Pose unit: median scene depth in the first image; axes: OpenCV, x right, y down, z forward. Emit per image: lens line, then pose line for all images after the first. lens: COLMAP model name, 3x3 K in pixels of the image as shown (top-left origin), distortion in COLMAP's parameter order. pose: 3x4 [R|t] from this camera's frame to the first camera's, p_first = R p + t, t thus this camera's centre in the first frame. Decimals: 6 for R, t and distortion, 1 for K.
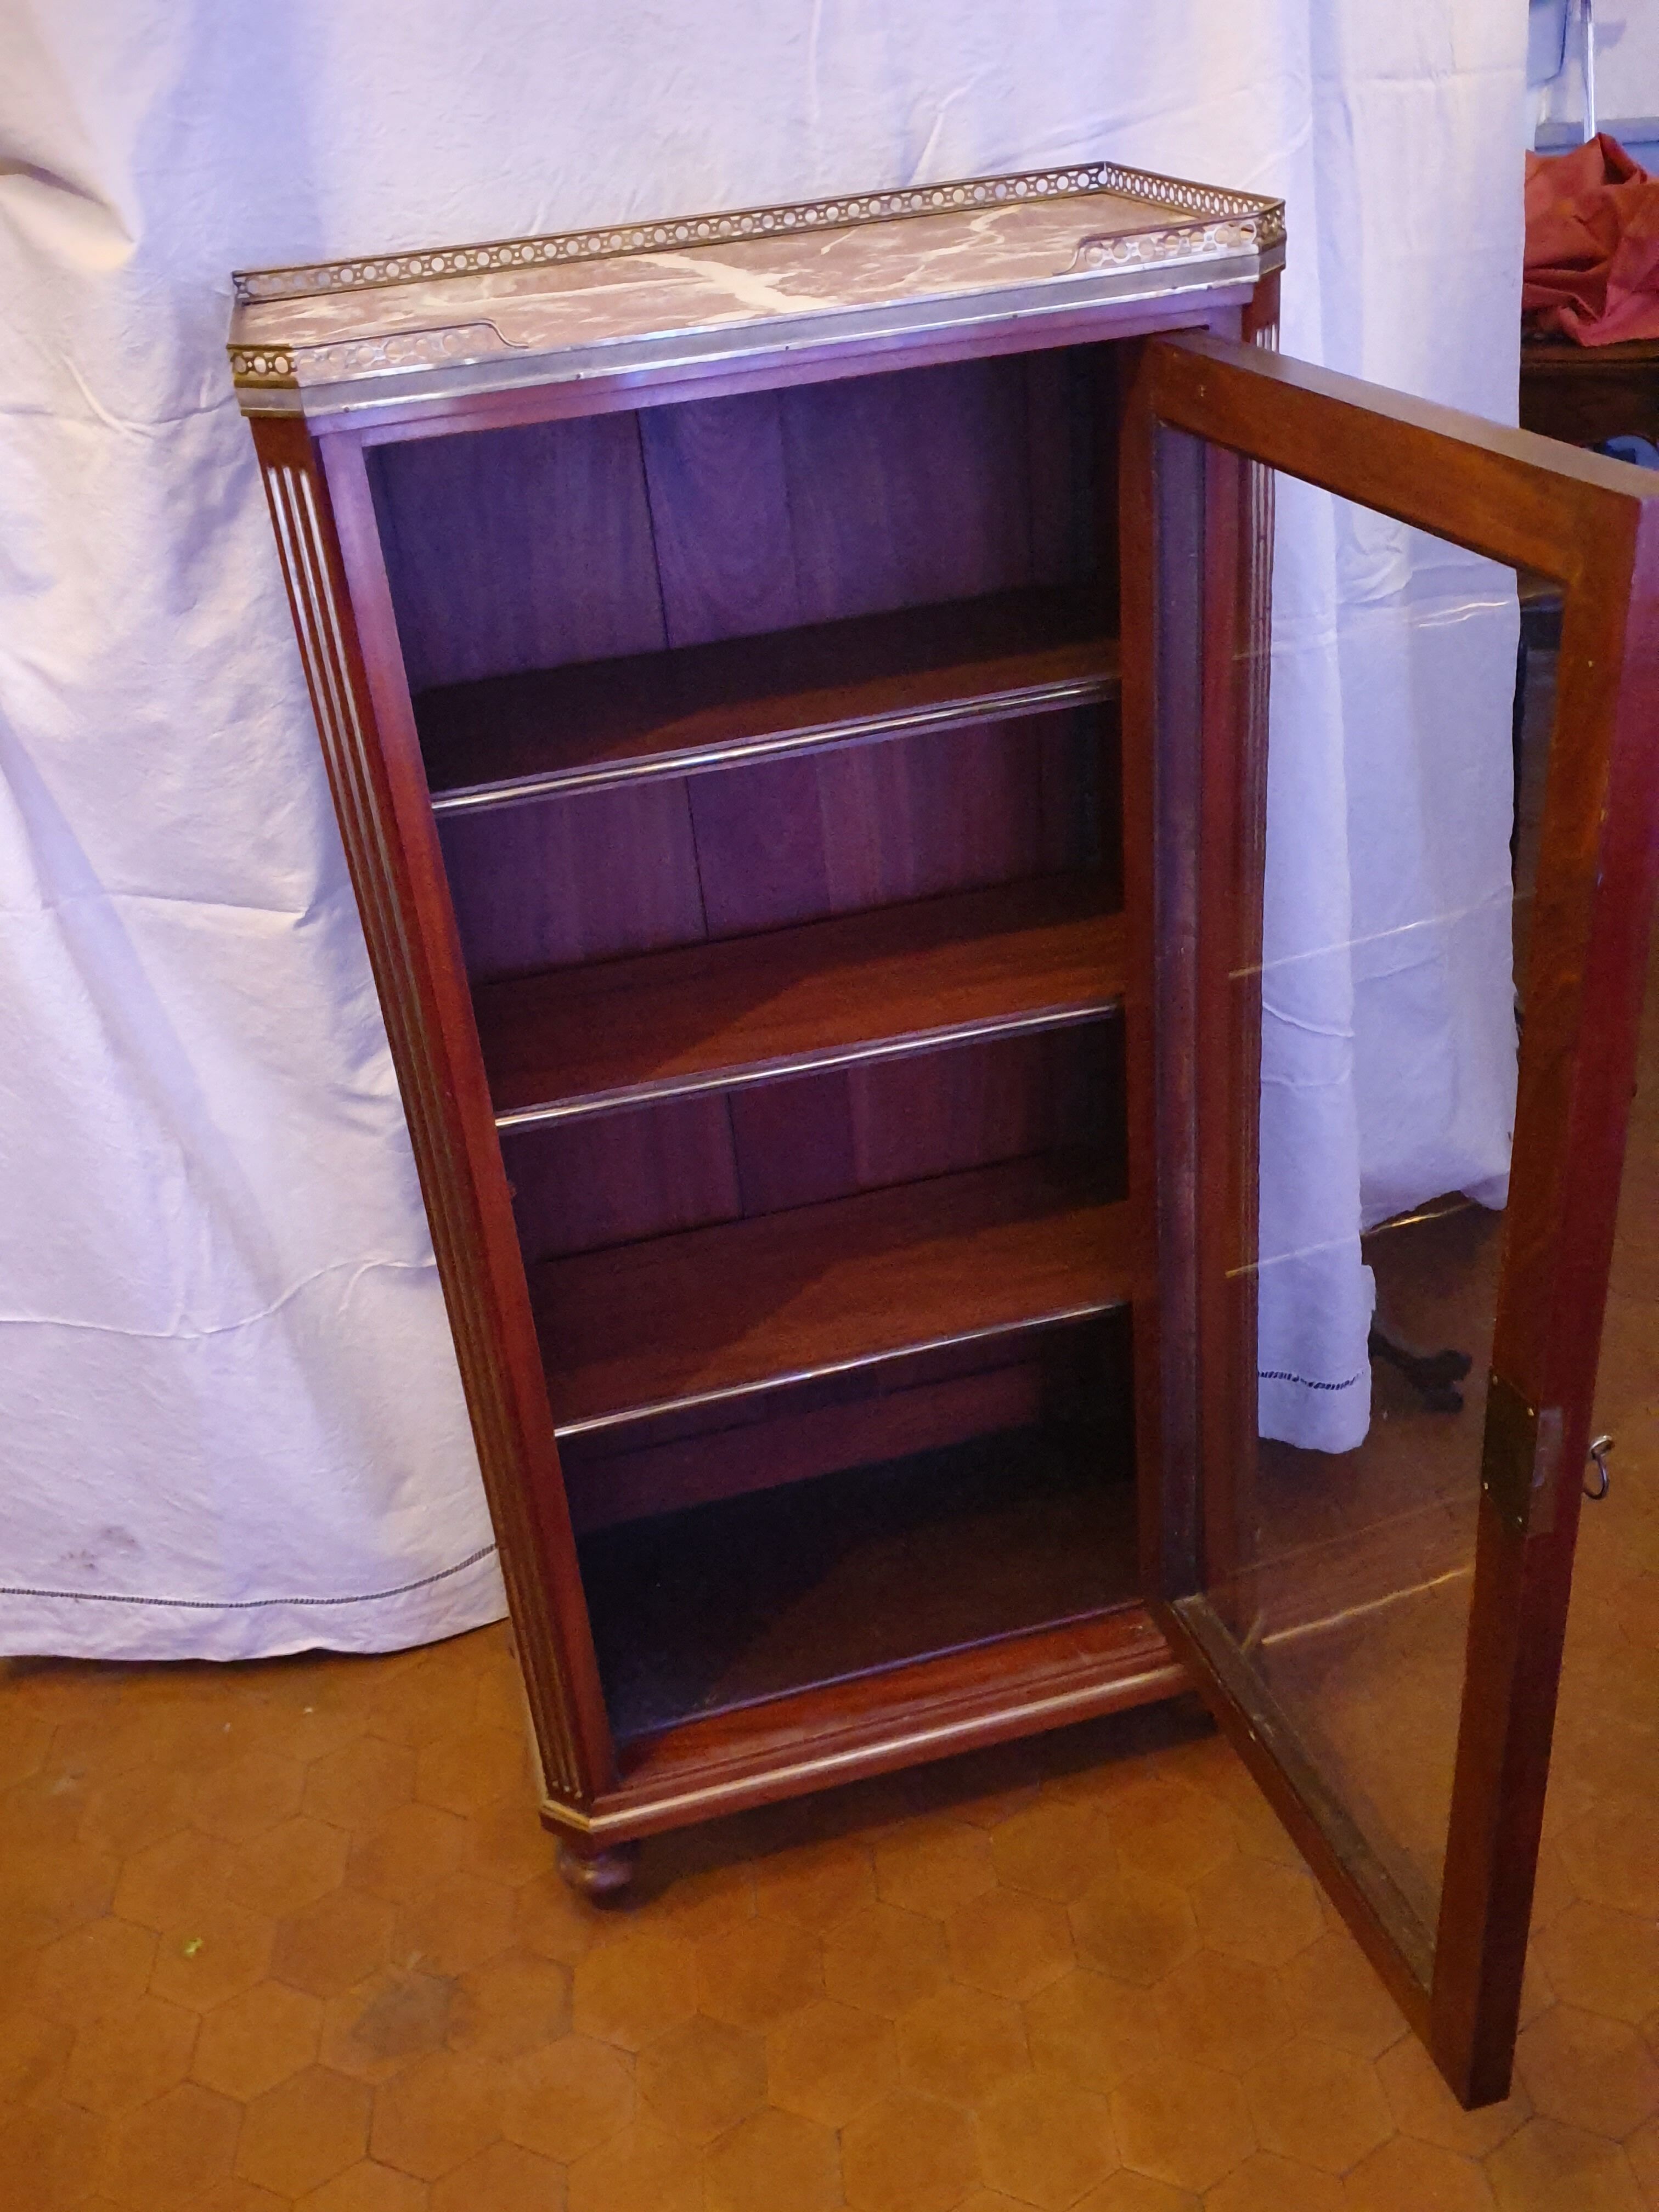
lens RADIAL K [[2076.3, 0, 842.8], [0, 2076.3, 1101.9], [0, 0, 1]] dist [0.001277, 0.000000]
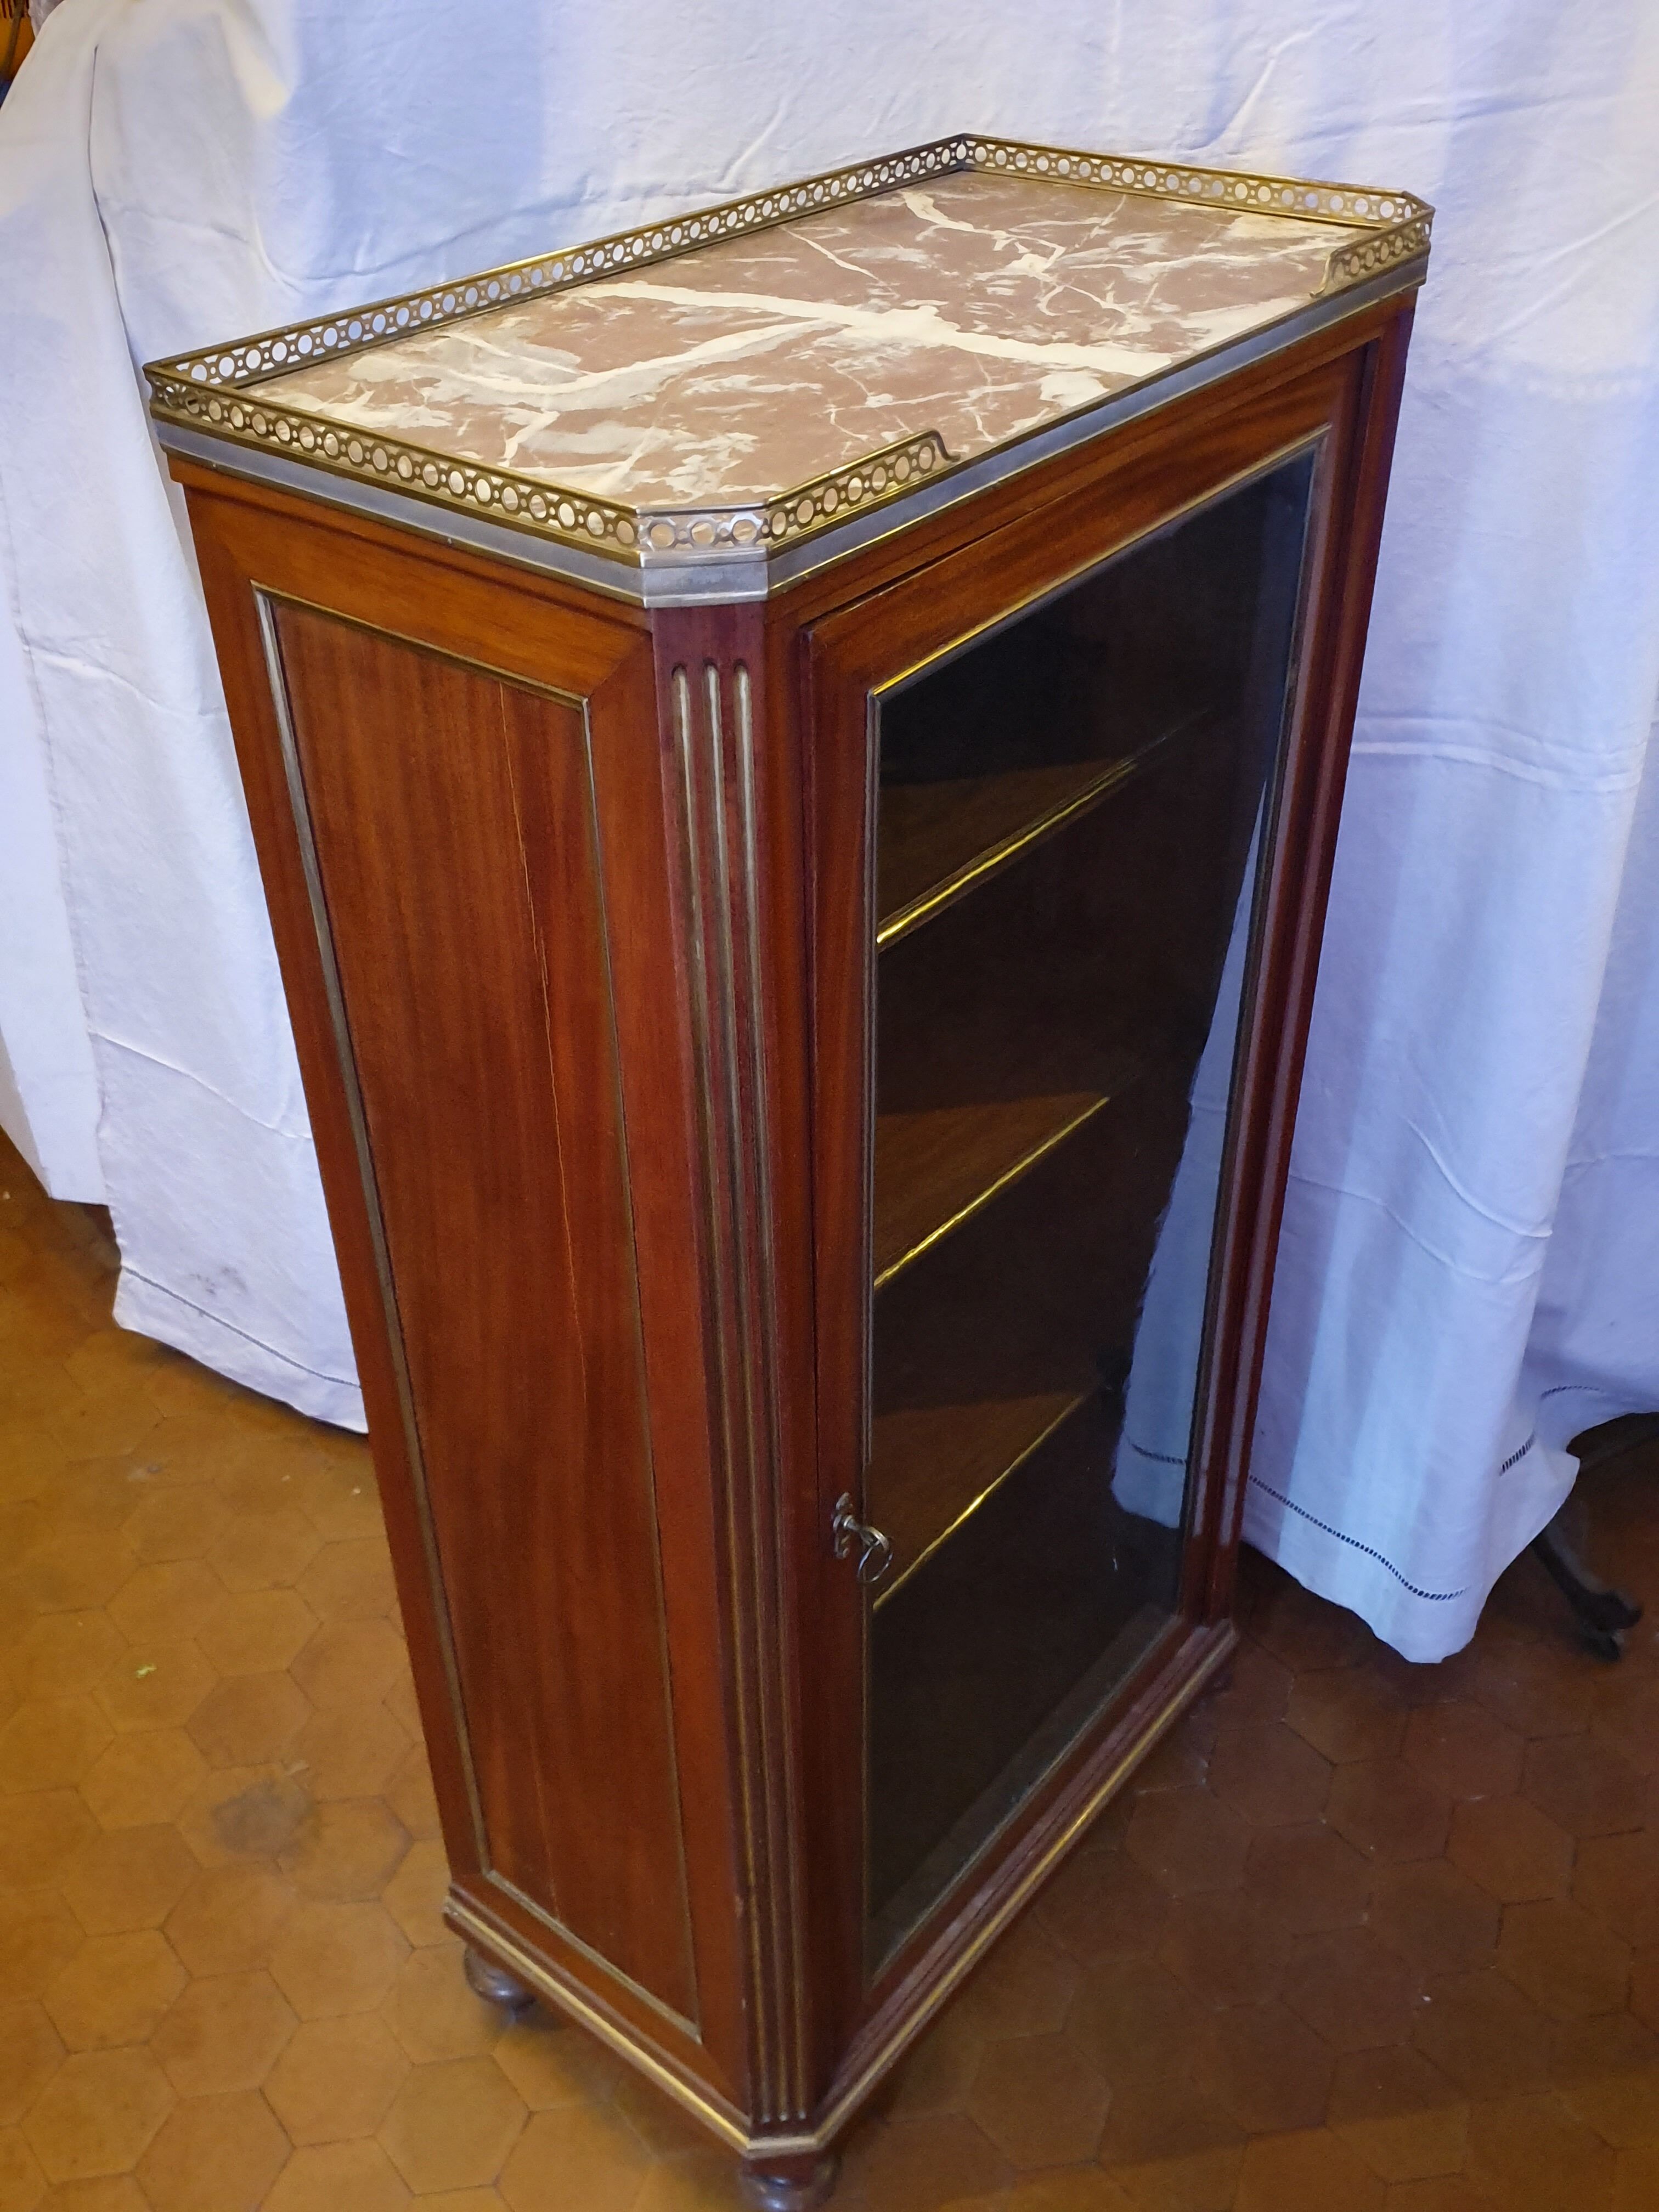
lens RADIAL K [[2076.3, 0, 809.5], [0, 2076.3, 1099.6], [0, 0, 1]] dist [0.001277, 0.000000]
pose [[0.895432, 0.319970, -0.309548, 0.269361], [-0.276004, 0.944541, 0.177943, -0.183854], [0.349317, -0.073899, 0.934086, 0.139351]]
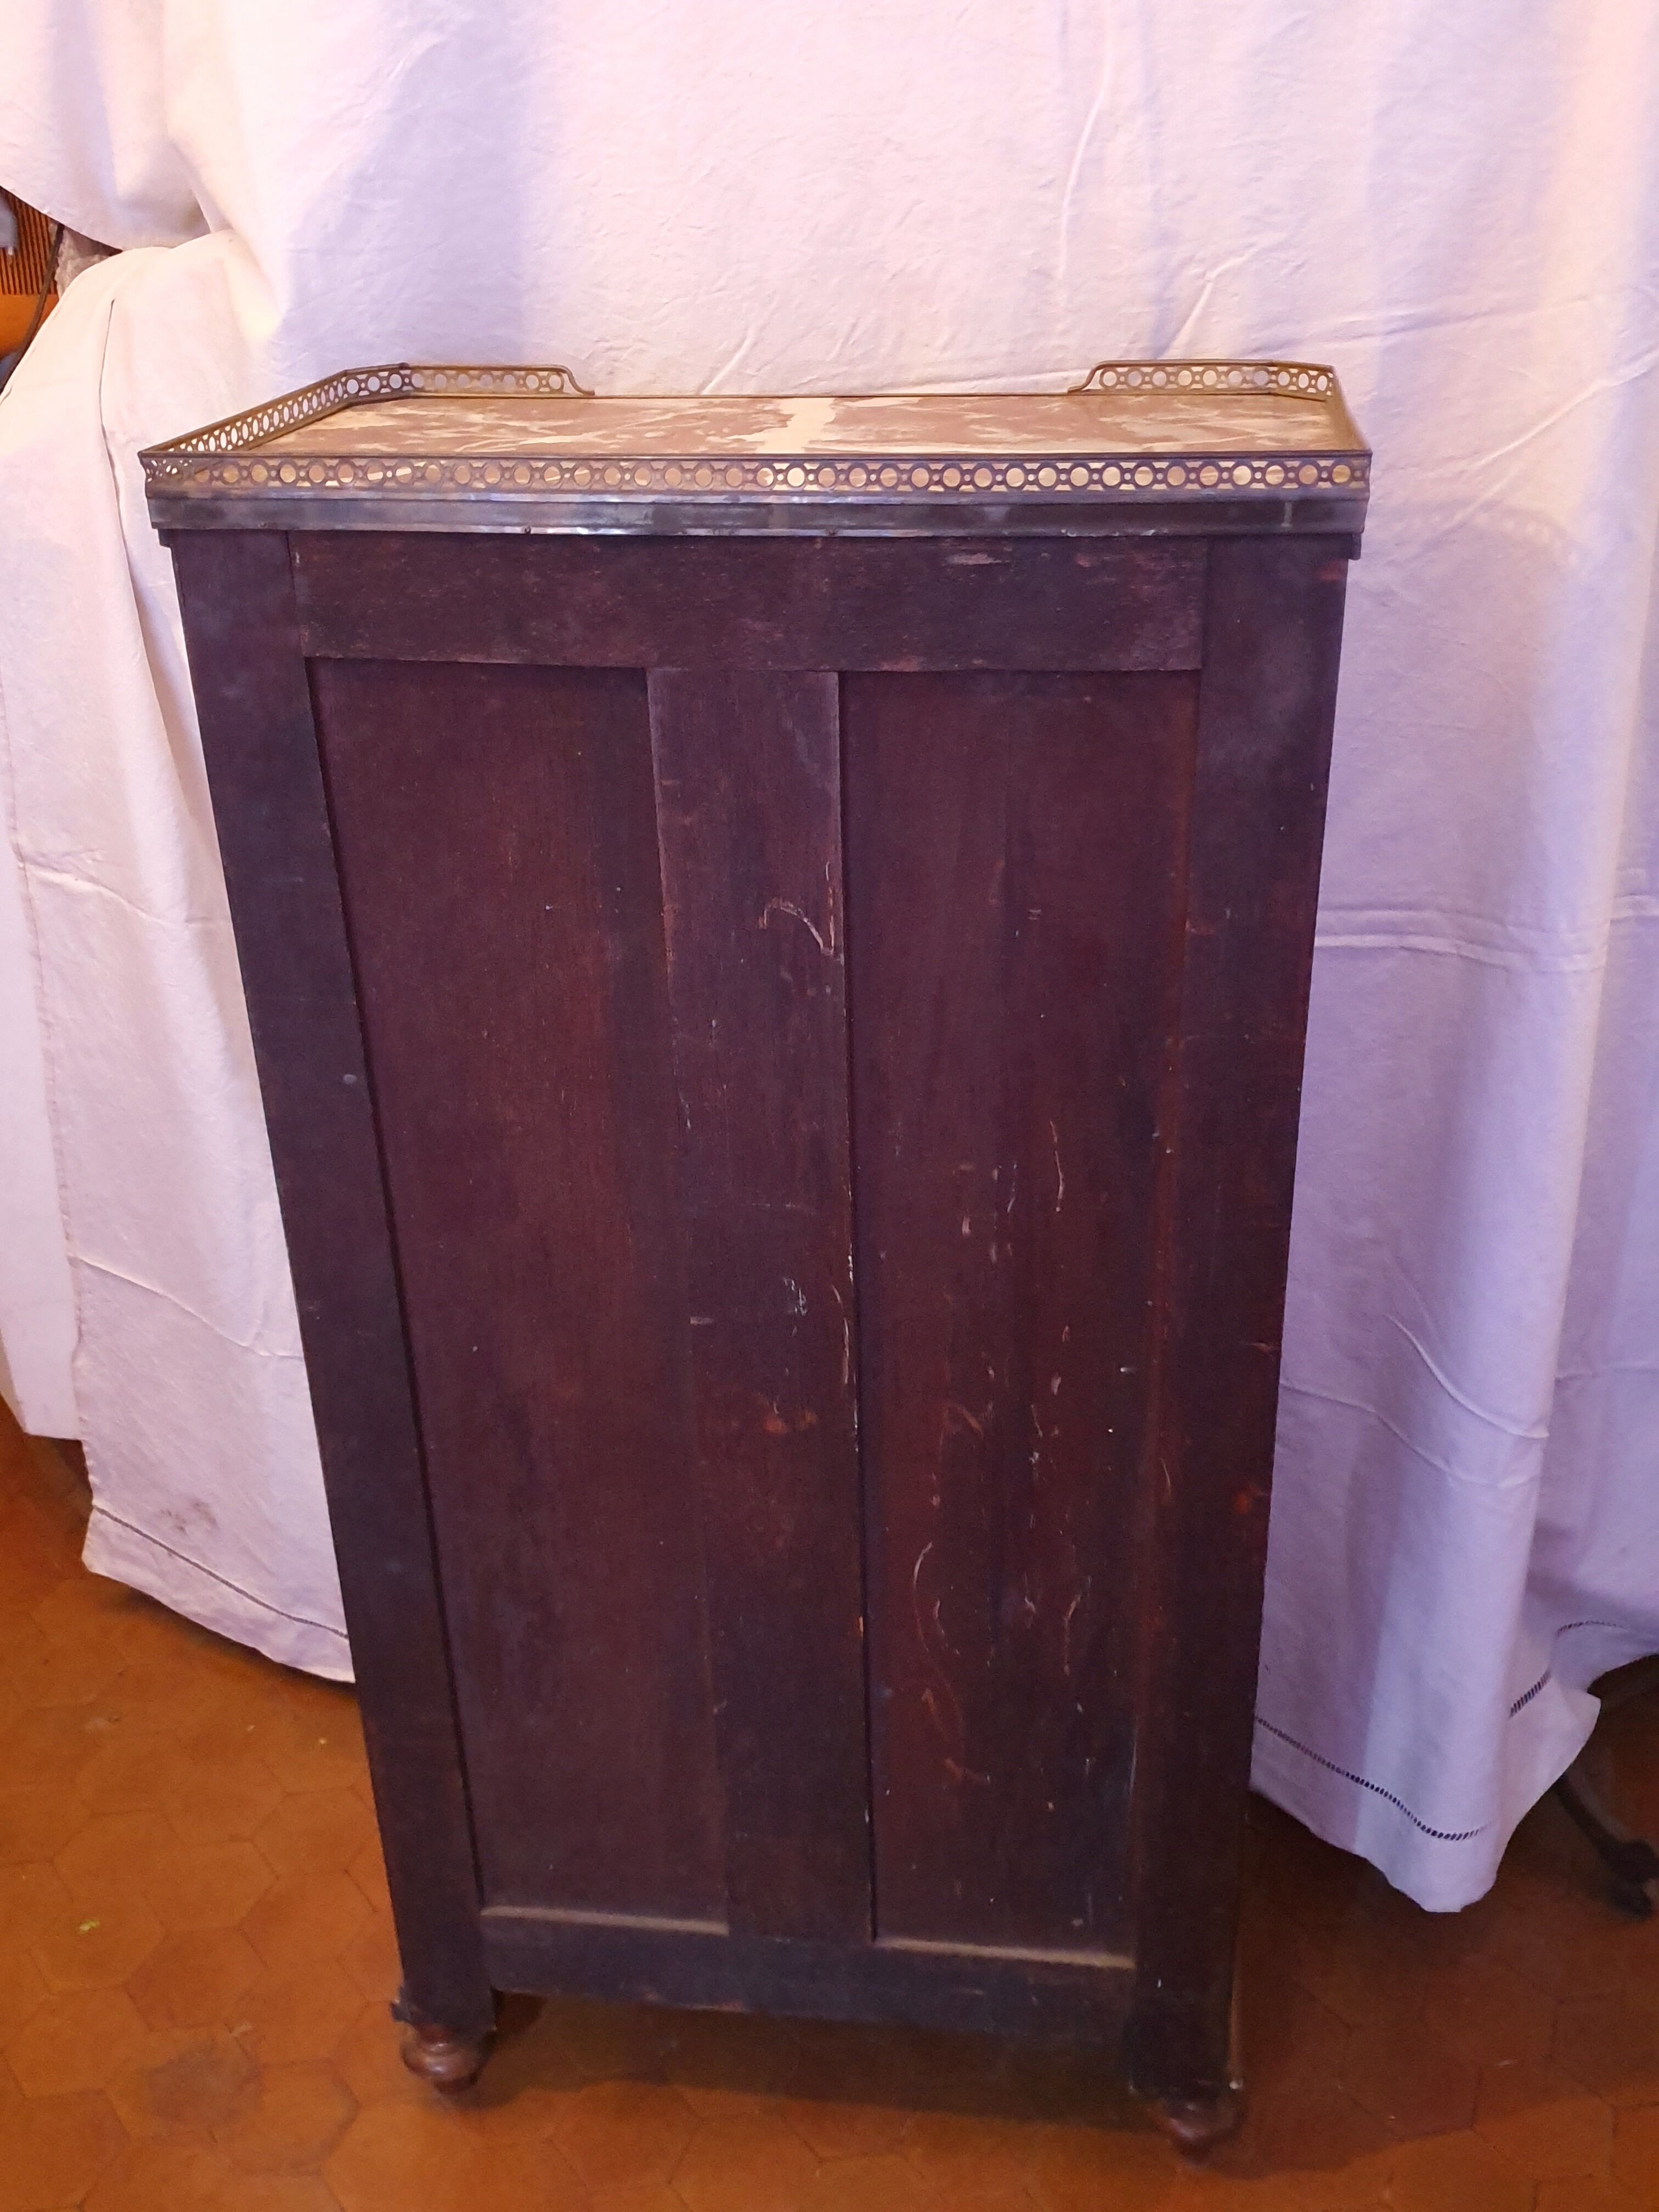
lens RADIAL K [[2076.3, 0, 826.0], [0, 2076.3, 1102.0], [0, 0, 1]] dist [0.001277, 0.000000]
pose [[0.893362, 0.266068, -0.362096, 0.310008], [-0.273813, 0.961290, 0.030805, -0.129833], [0.356275, 0.071626, 0.931632, 0.158316]]
